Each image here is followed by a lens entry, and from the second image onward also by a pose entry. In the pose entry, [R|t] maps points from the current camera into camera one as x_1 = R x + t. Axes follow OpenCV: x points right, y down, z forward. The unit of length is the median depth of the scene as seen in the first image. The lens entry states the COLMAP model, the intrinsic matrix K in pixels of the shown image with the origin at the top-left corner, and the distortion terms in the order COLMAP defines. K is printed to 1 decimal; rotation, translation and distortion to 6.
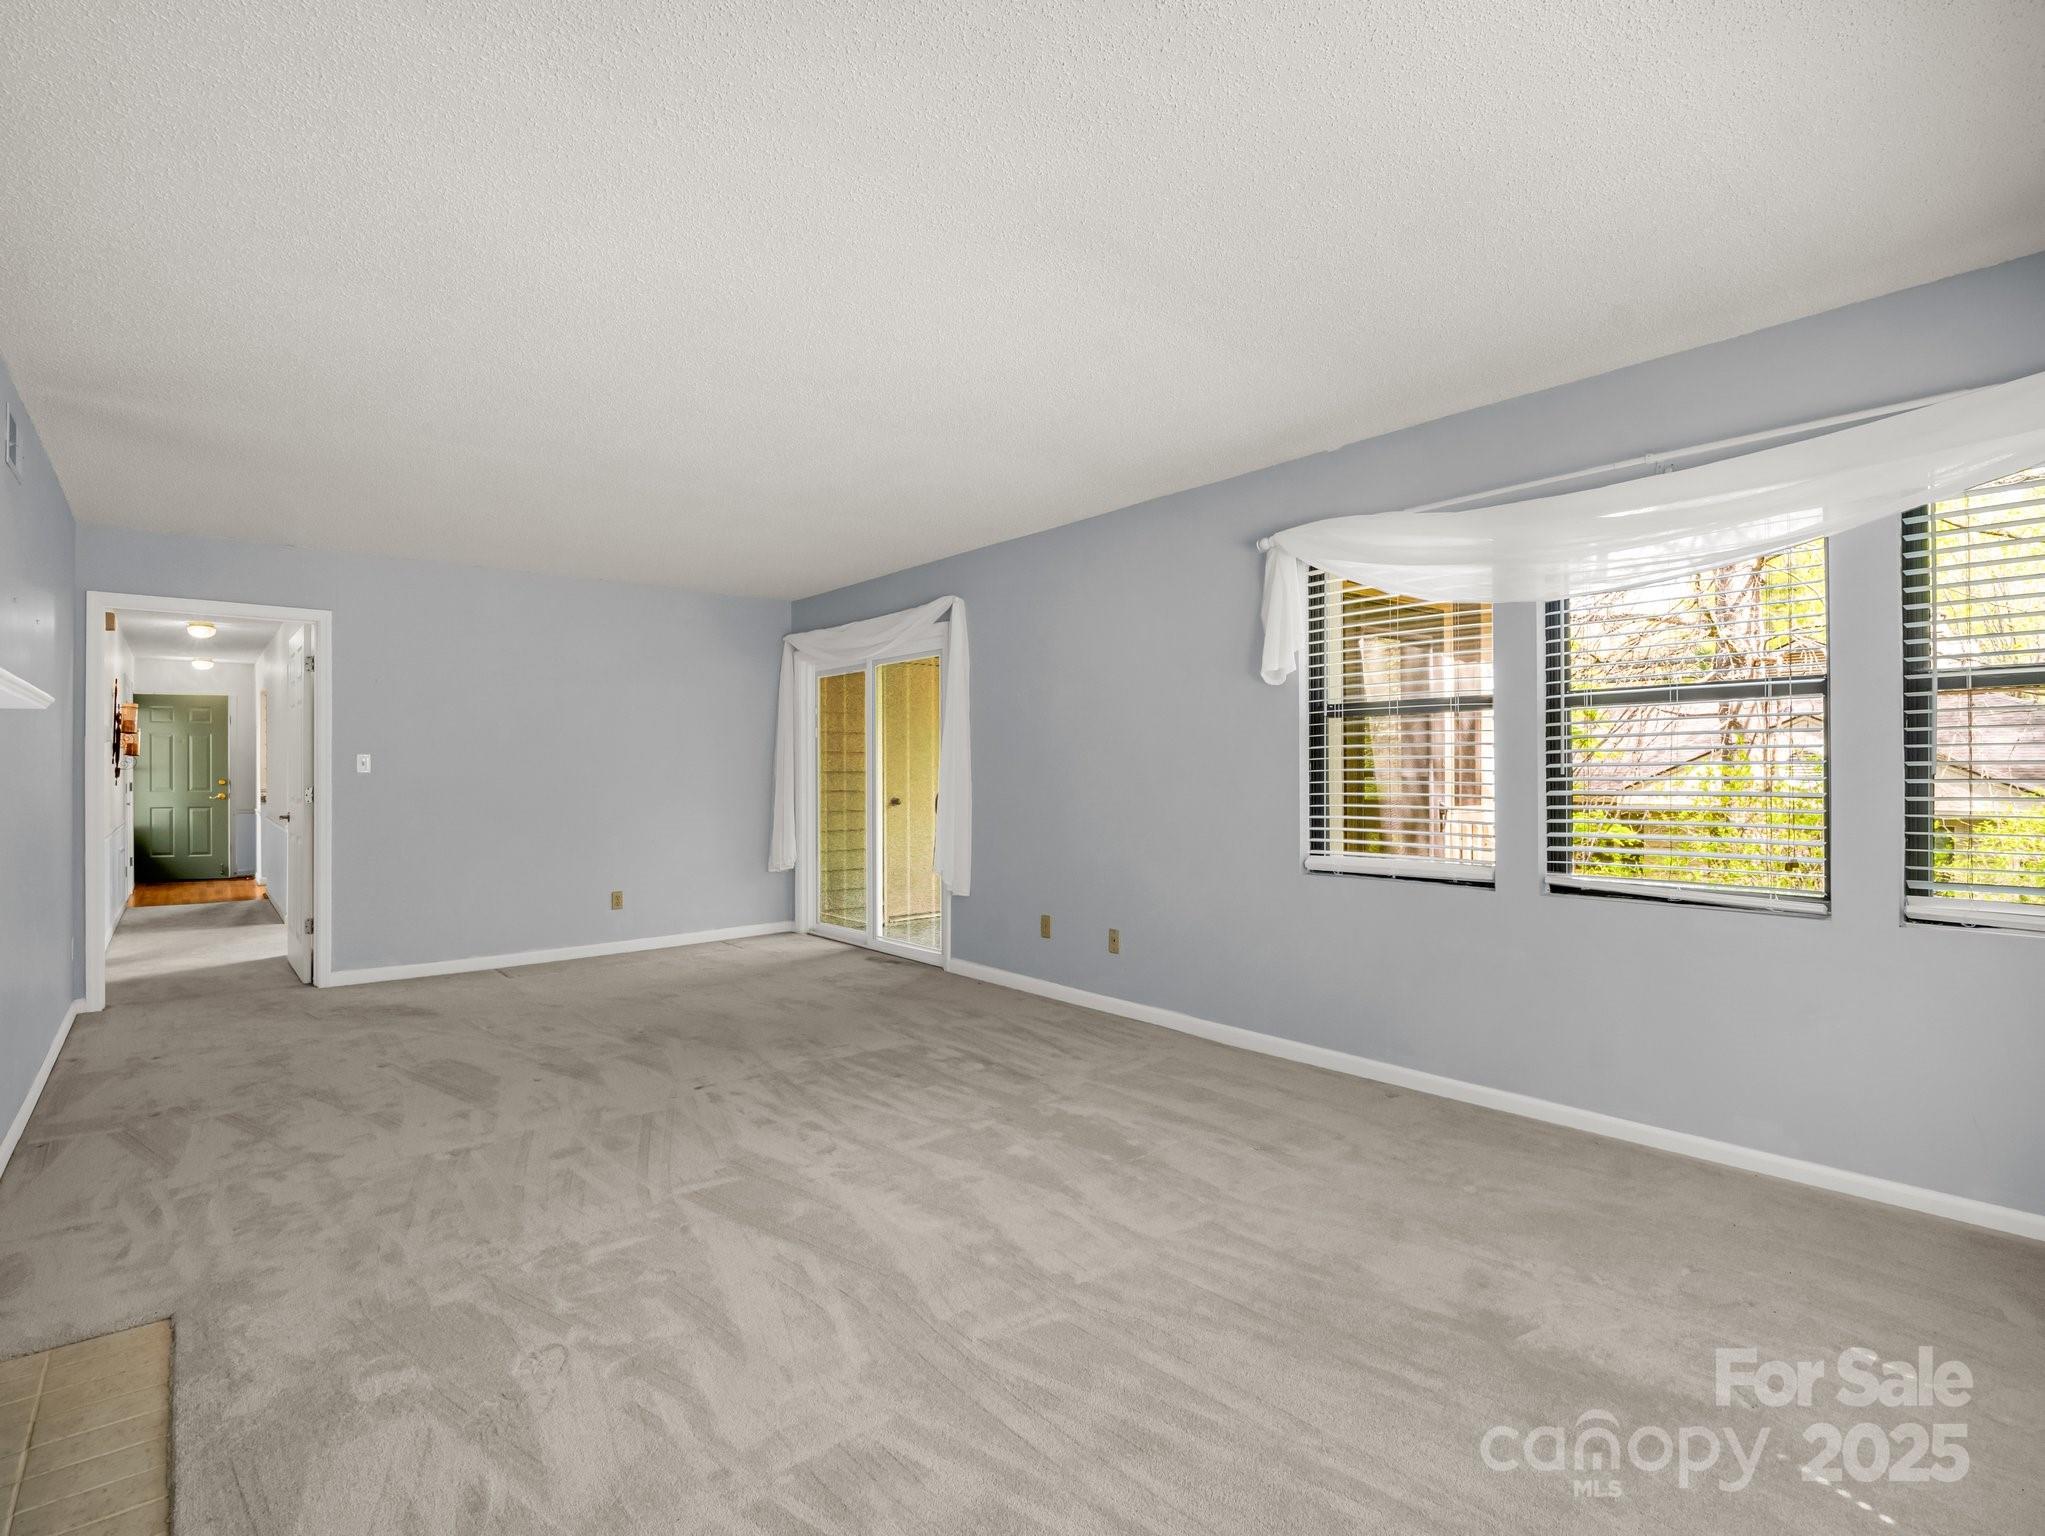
lens RADIAL K [[1030.4, 0, 1003.5], [0, 1030.4, 768.8], [0, 0, 1]] dist [-0.018019, 0.000747]
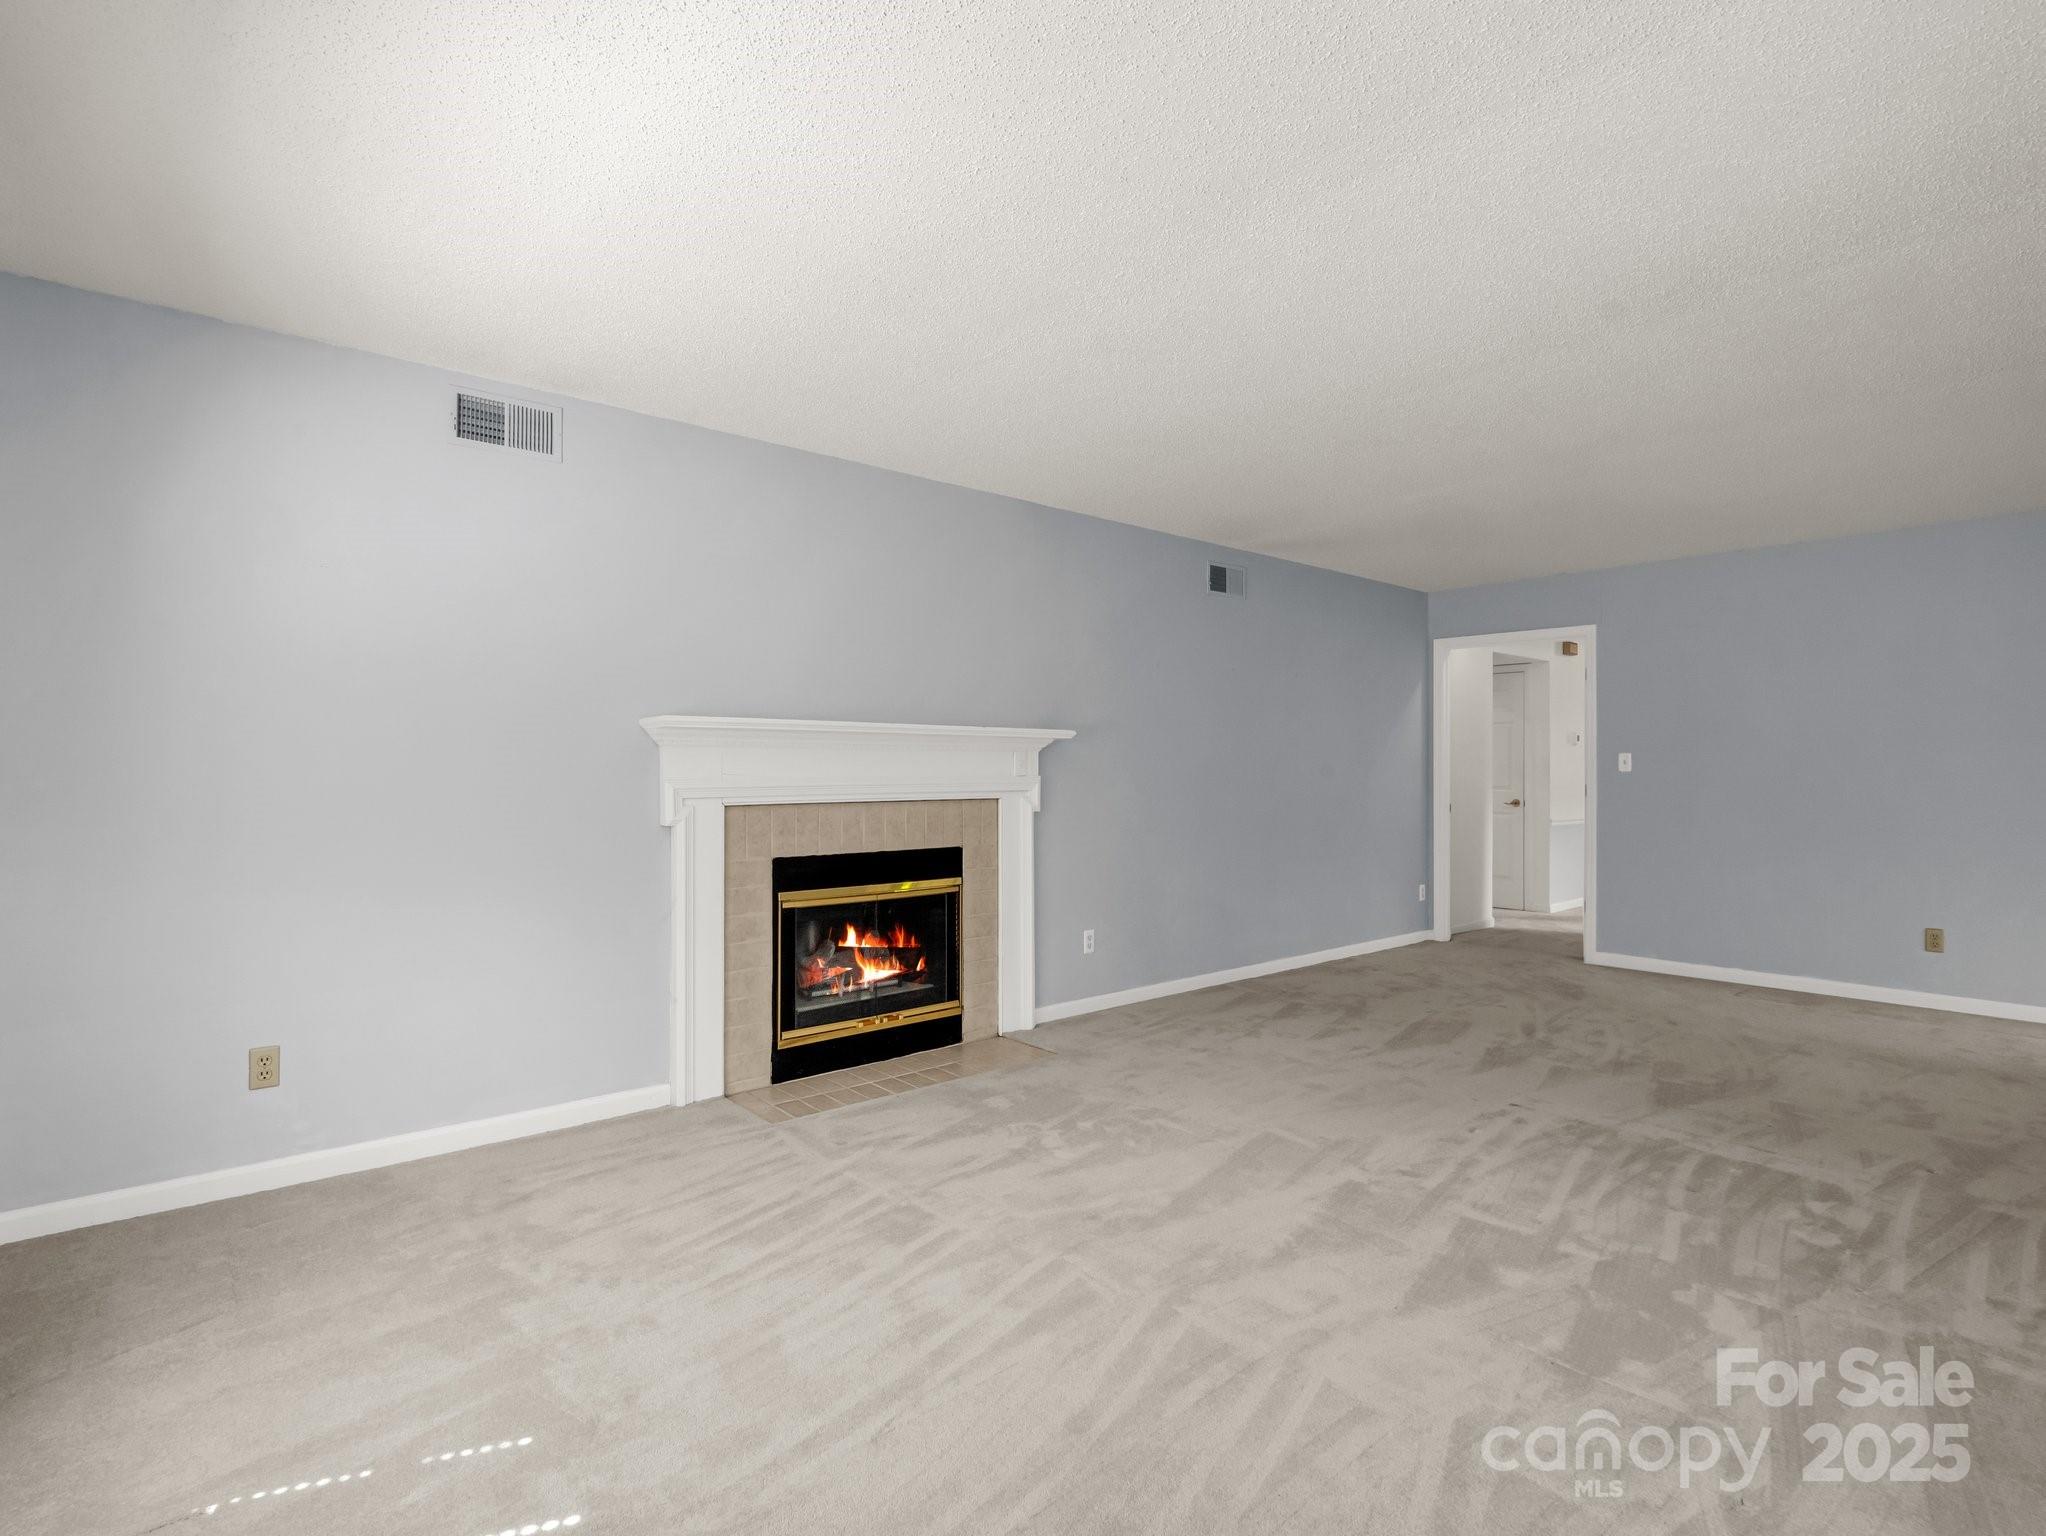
lens RADIAL K [[1030.9, 0, 1007.3], [0, 1030.9, 764.4], [0, 0, 1]] dist [-0.018019, 0.000747]
pose [[-0.007713, 0.000522, -0.999970, 0.665240], [-0.005188, 0.999986, 0.000562, -0.000427], [0.999957, 0.005192, -0.007710, 0.554696]]
